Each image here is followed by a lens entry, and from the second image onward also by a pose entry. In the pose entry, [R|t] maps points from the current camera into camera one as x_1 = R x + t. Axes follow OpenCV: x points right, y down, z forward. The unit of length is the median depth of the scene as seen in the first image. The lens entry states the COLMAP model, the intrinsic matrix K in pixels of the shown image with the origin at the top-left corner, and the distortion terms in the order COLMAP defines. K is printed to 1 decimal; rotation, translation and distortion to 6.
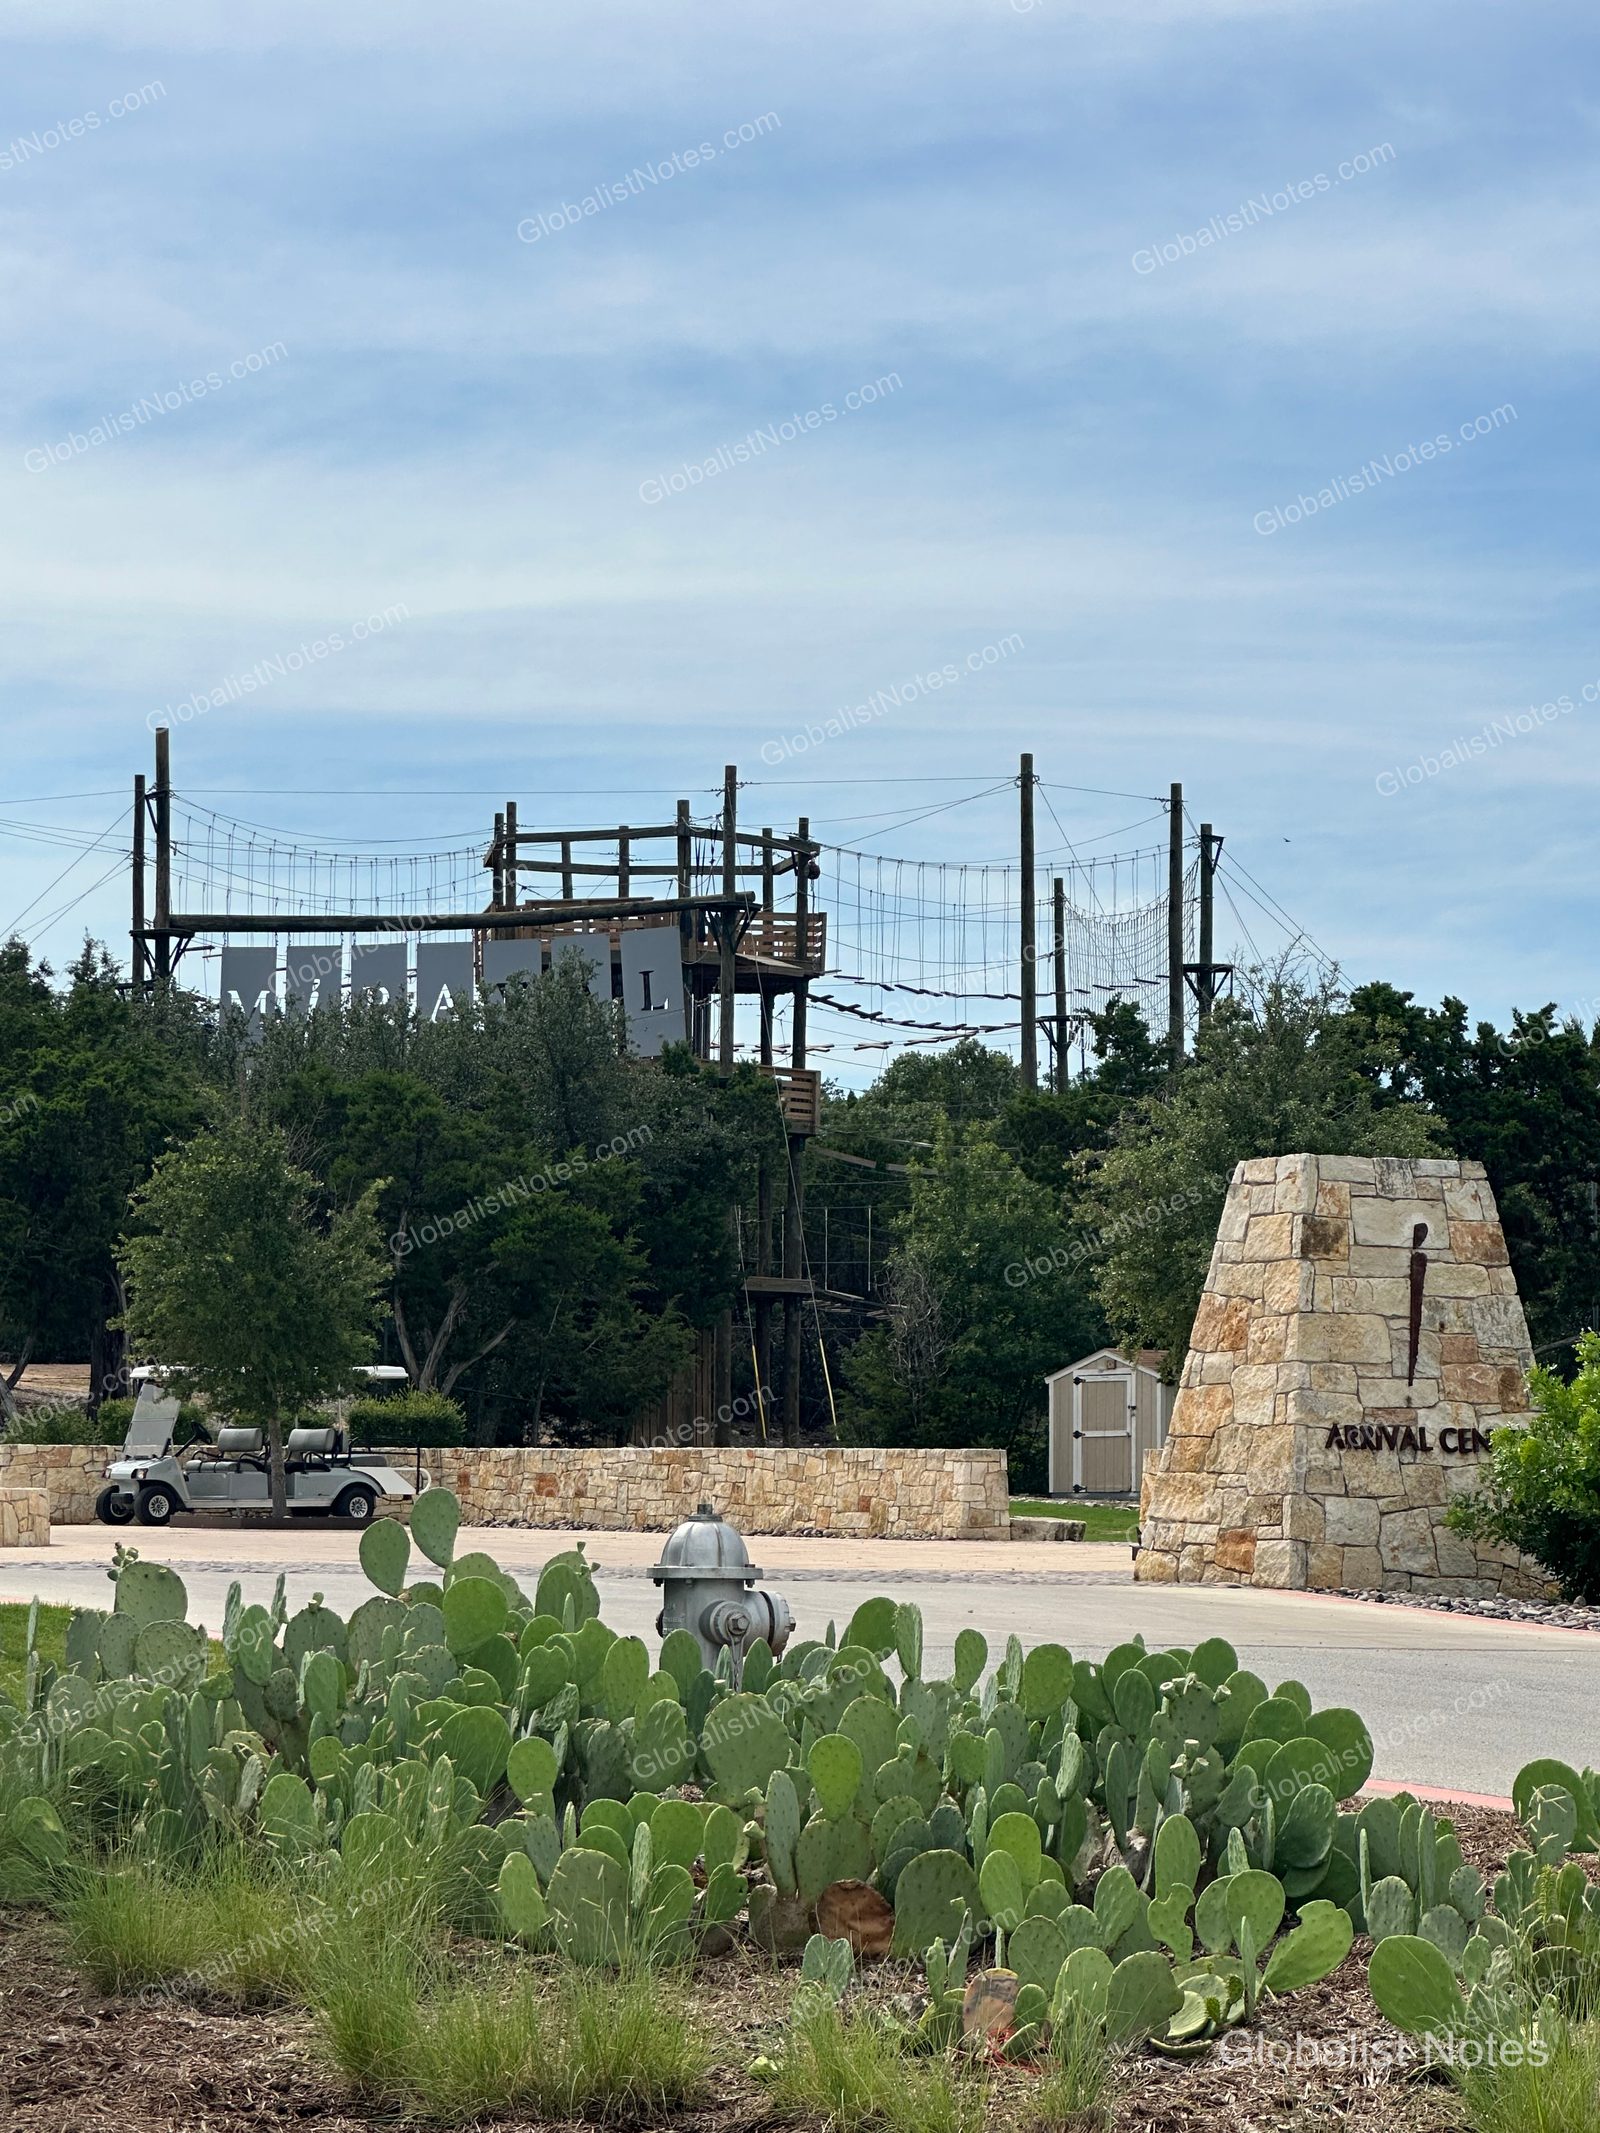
lens RADIAL K [[5063.9, 0, 800.0], [0, 5063.9, 1066.5], [0, 0, 1]] dist [-0.328272, 6.352709]
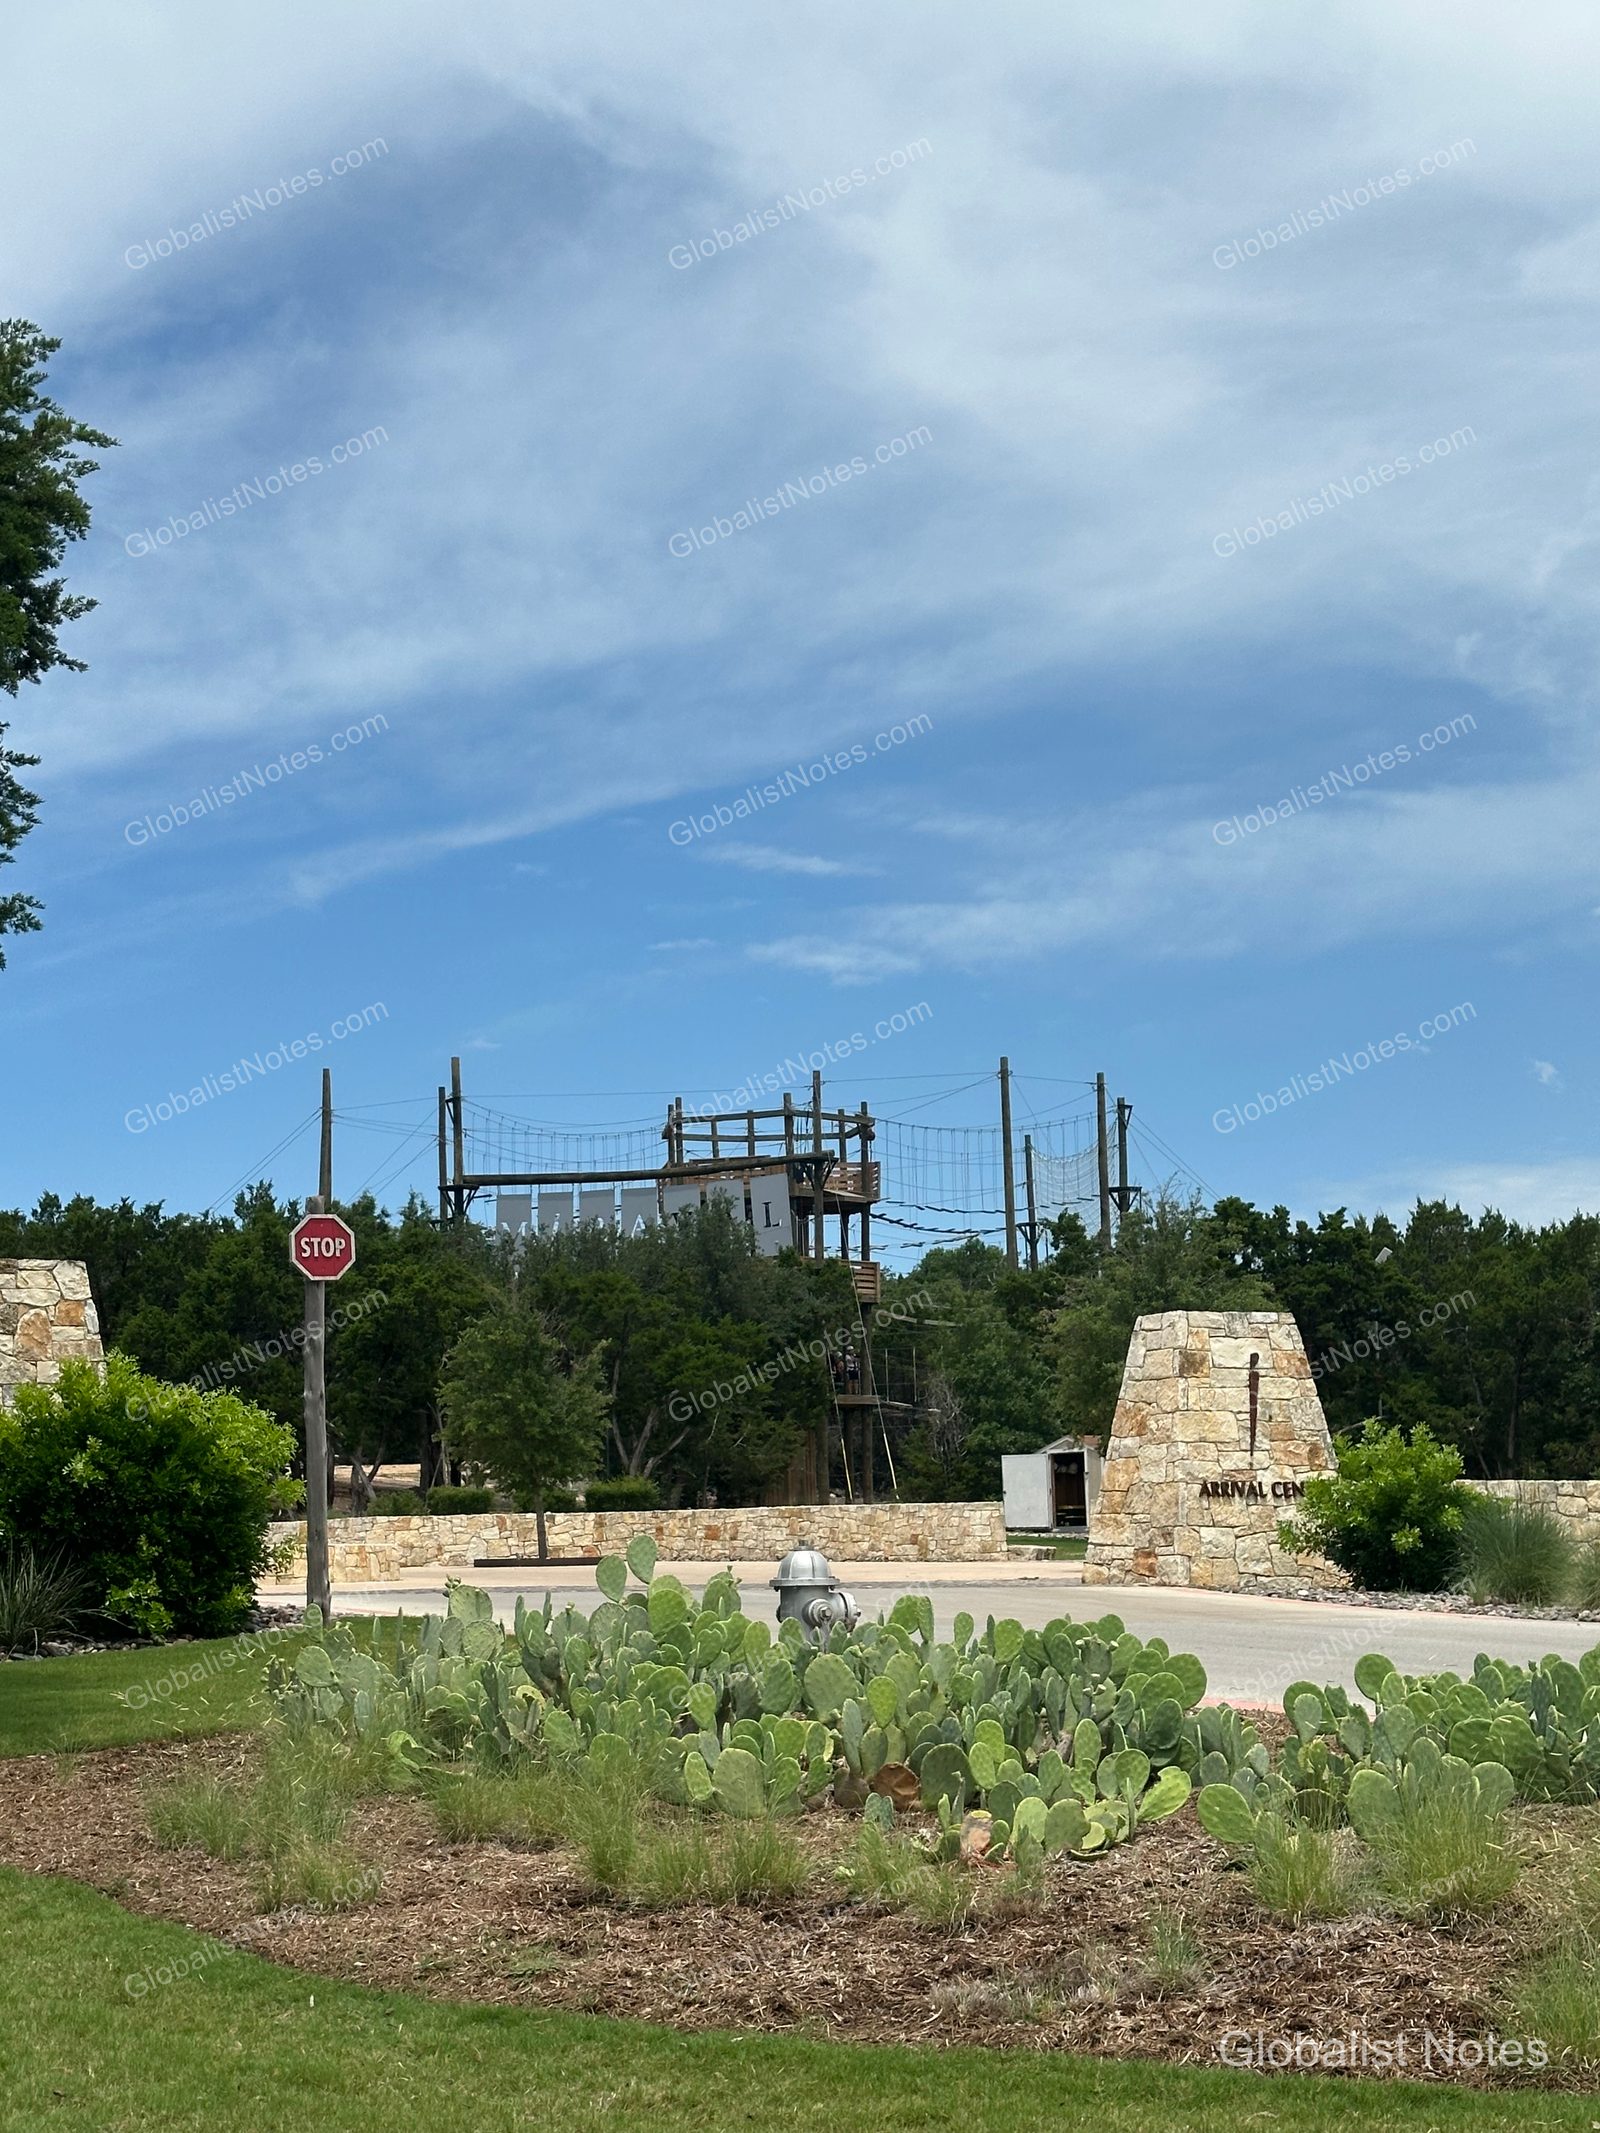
lens RADIAL K [[3595.4, 0, 800.0], [0, 3595.4, 1066.5], [0, 0, 1]] dist [0.191173, -2.254998]
pose [[0.999229, -0.030338, -0.024916, 0.009647], [0.029163, 0.998505, -0.046231, -0.009434], [0.026281, 0.045468, 0.998620, -0.127249]]
